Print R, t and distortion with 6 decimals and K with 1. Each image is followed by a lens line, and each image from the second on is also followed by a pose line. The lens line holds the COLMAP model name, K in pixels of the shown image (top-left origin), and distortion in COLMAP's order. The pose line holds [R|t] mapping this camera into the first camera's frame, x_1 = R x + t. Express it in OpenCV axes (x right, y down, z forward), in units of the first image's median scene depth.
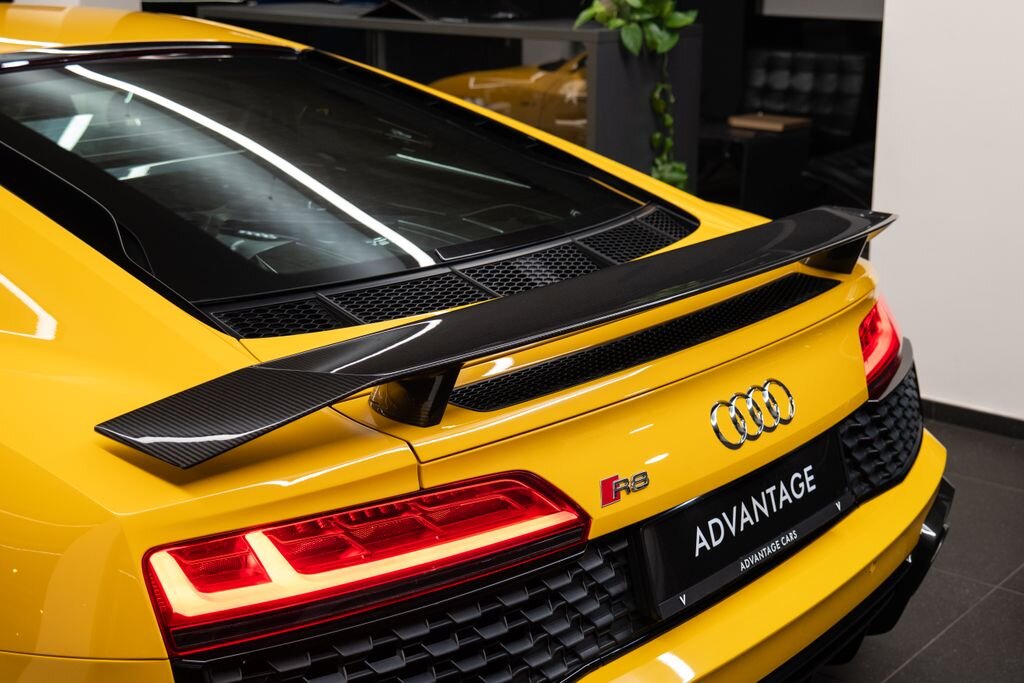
lens RADIAL K [[1402.1, 0, 512.1], [0, 1402.1, 345.3], [0, 0, 1]] dist [-0.008788, 0.000000]
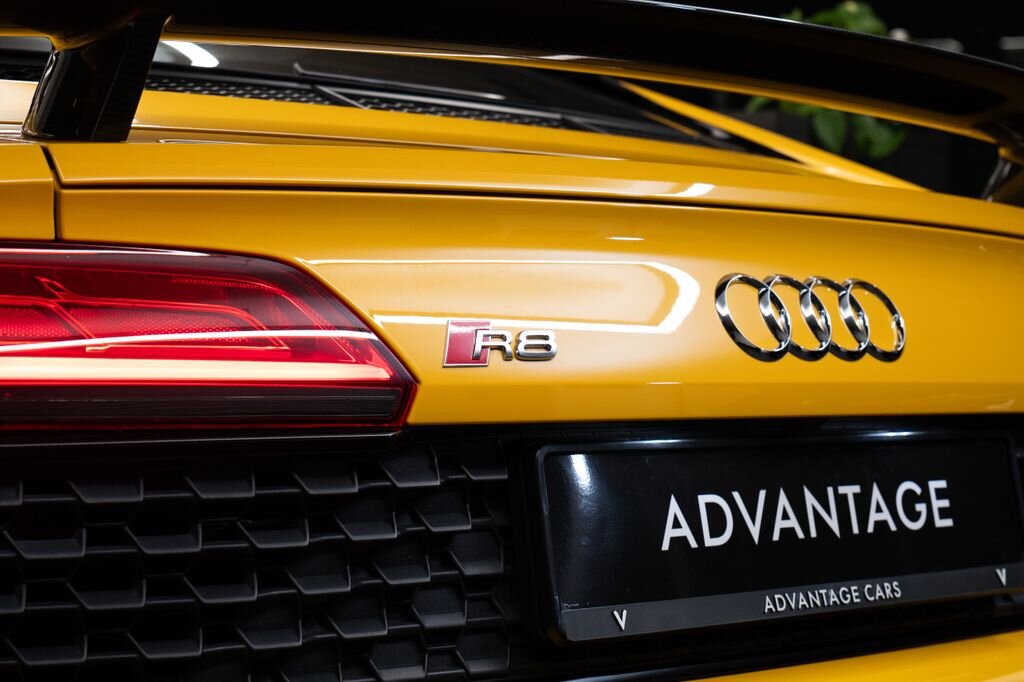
lens RADIAL K [[1981.4, 0, 506.2], [0, 1981.4, 332.0], [0, 0, 1]] dist [0.011765, 0.000000]
pose [[0.987518, 0.065870, -0.143068, 0.162956], [-0.097651, 0.968751, -0.228005, 0.229304], [0.123578, 0.239130, 0.963091, 0.270571]]
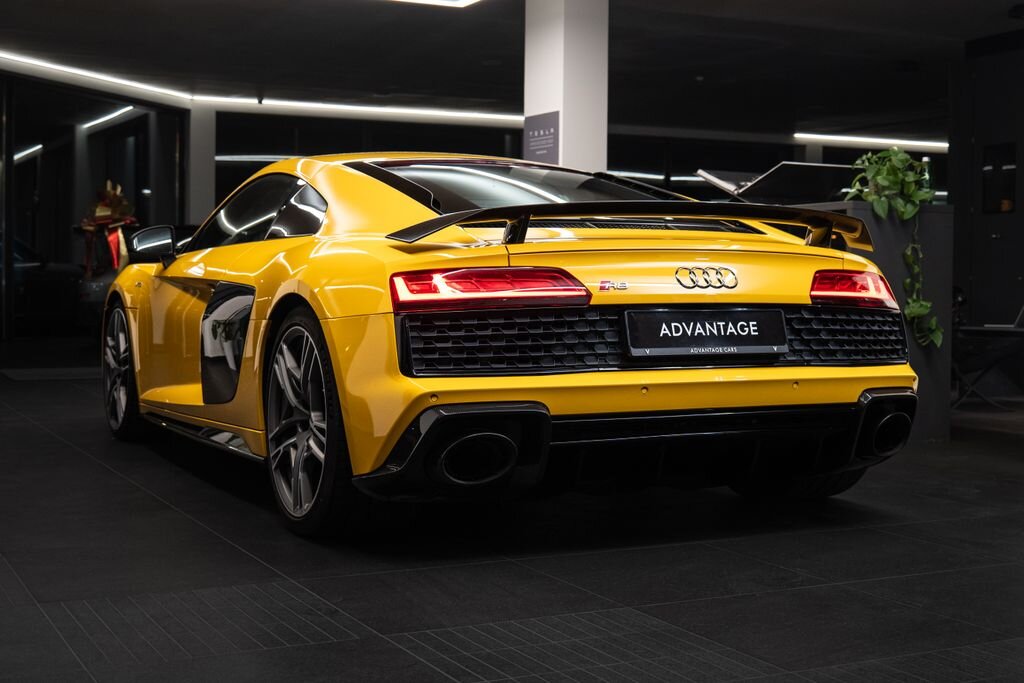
lens RADIAL K [[1390.2, 0, 522.5], [0, 1390.2, 335.0], [0, 0, 1]] dist [0.081161, 0.000000]
pose [[0.923417, 0.020130, -0.383271, 0.678003], [-0.110727, 0.970134, -0.215822, 0.571588], [0.367479, 0.241732, 0.898067, -0.831164]]
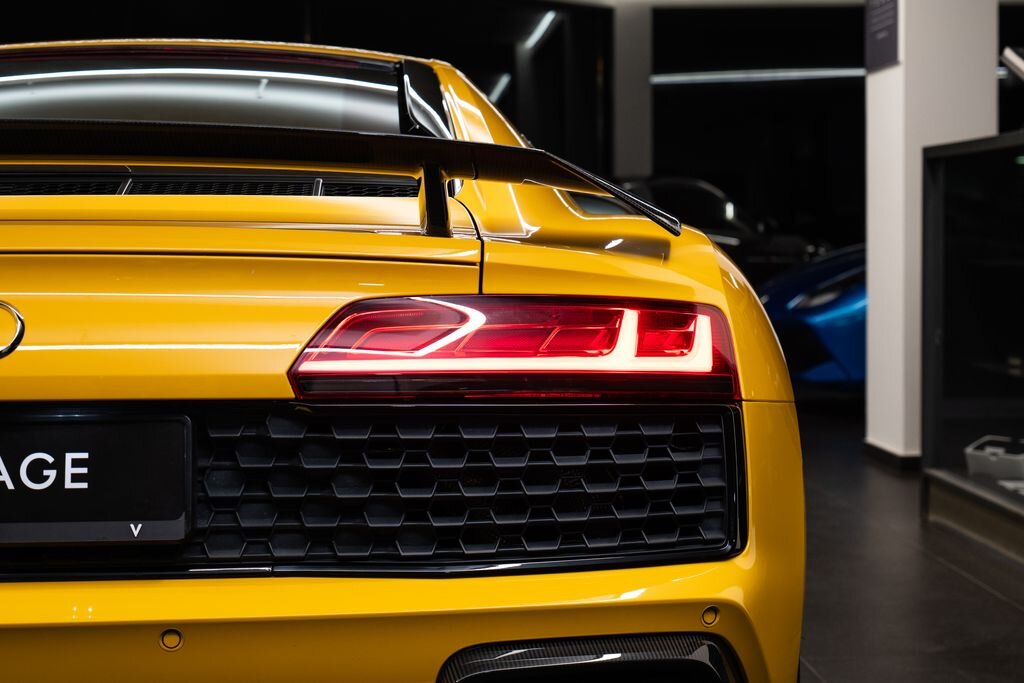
lens RADIAL K [[1981.4, 0, 511.2], [0, 1981.4, 349.2], [0, 0, 1]] dist [0.011765, 0.000000]
pose [[0.686220, 0.027615, -0.726870, 1.095260], [-0.190348, 0.971275, -0.142802, 0.141929], [0.702047, 0.236352, 0.671765, 0.527607]]
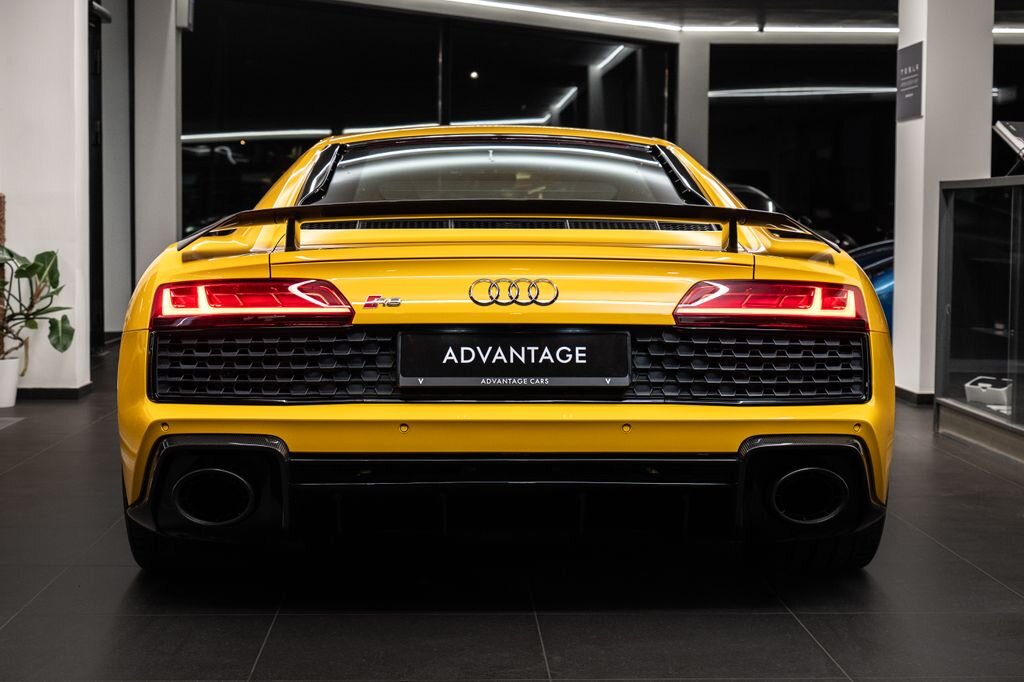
lens RADIAL K [[1785.7, 0, 505.5], [0, 1785.7, 337.9], [0, 0, 1]] dist [0.030647, 0.000000]
pose [[0.670224, 0.045132, -0.740786, 1.670588], [-0.208255, 0.969483, -0.129353, 0.362270], [0.712341, 0.240968, 0.659170, -0.347338]]
